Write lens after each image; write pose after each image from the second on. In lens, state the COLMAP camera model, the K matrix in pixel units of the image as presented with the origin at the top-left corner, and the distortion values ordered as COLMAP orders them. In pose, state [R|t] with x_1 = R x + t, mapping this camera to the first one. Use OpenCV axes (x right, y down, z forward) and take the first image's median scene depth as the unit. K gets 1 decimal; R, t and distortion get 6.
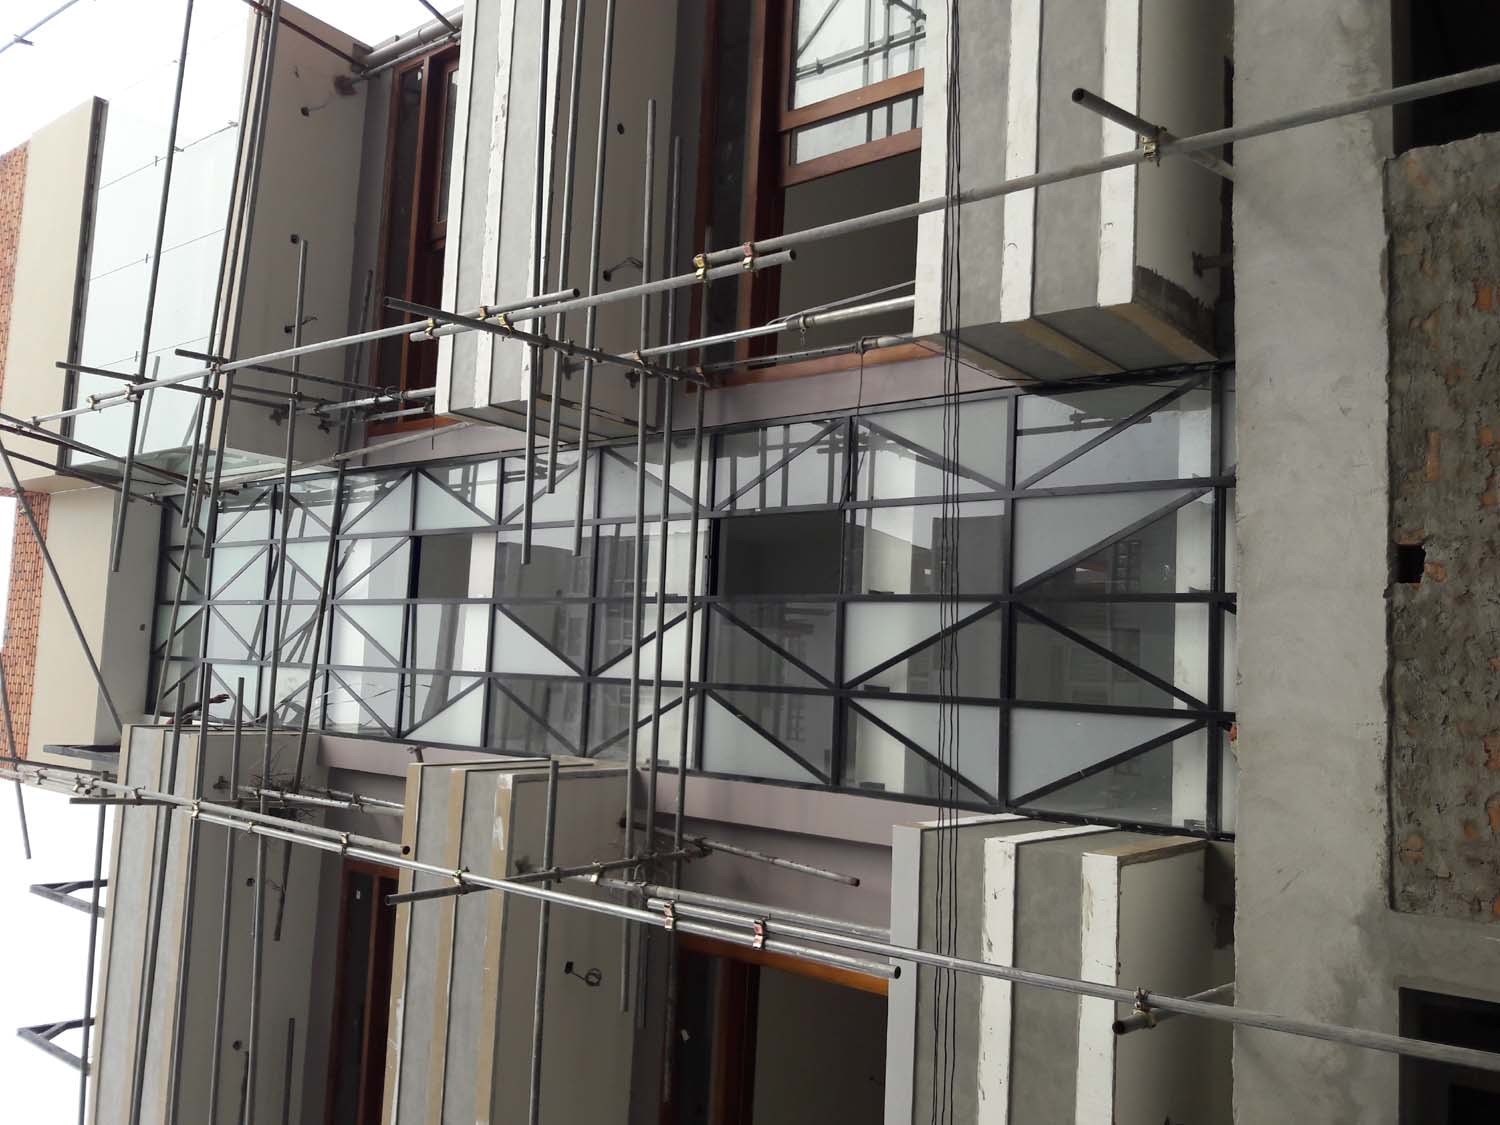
lens RADIAL K [[1246.0, 0, 740.9], [0, 1246.0, 553.0], [0, 0, 1]] dist [0.015159, -0.059387]
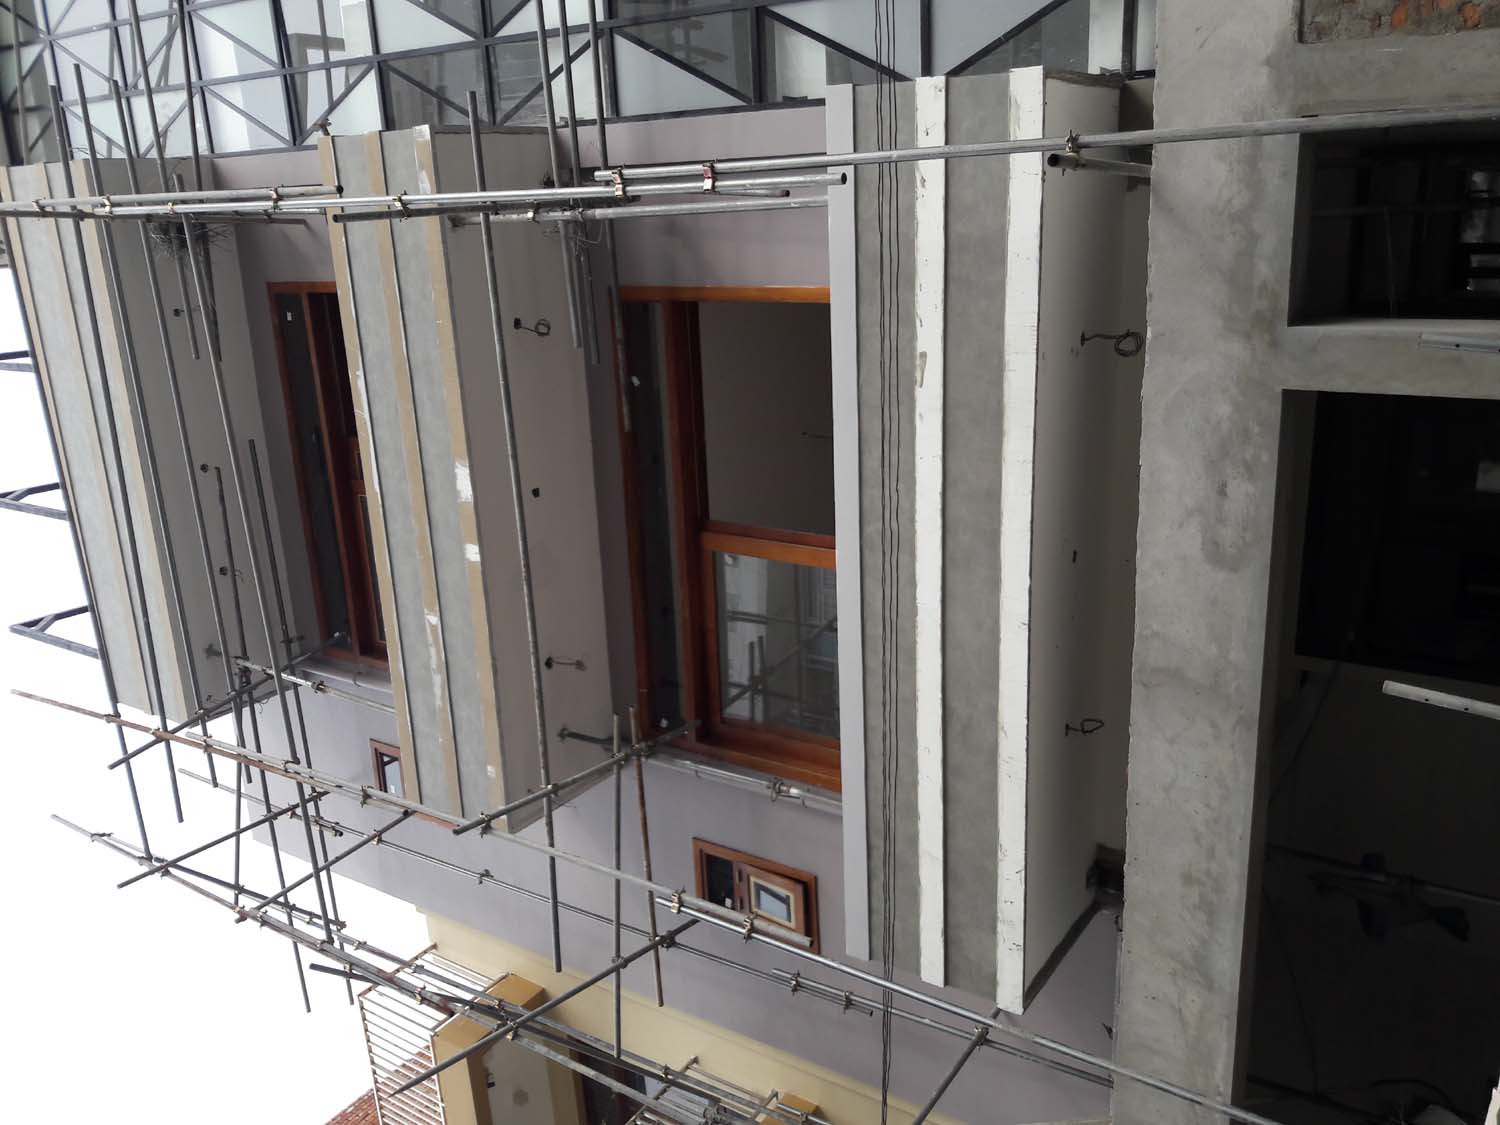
lens RADIAL K [[1246.0, 0, 758.5], [0, 1246.0, 562.1], [0, 0, 1]] dist [0.015159, -0.059387]
pose [[0.990724, -0.117679, 0.067953, -0.034233], [0.081235, 0.913756, 0.398059, 0.123138], [-0.108935, -0.388847, 0.914840, -0.055230]]
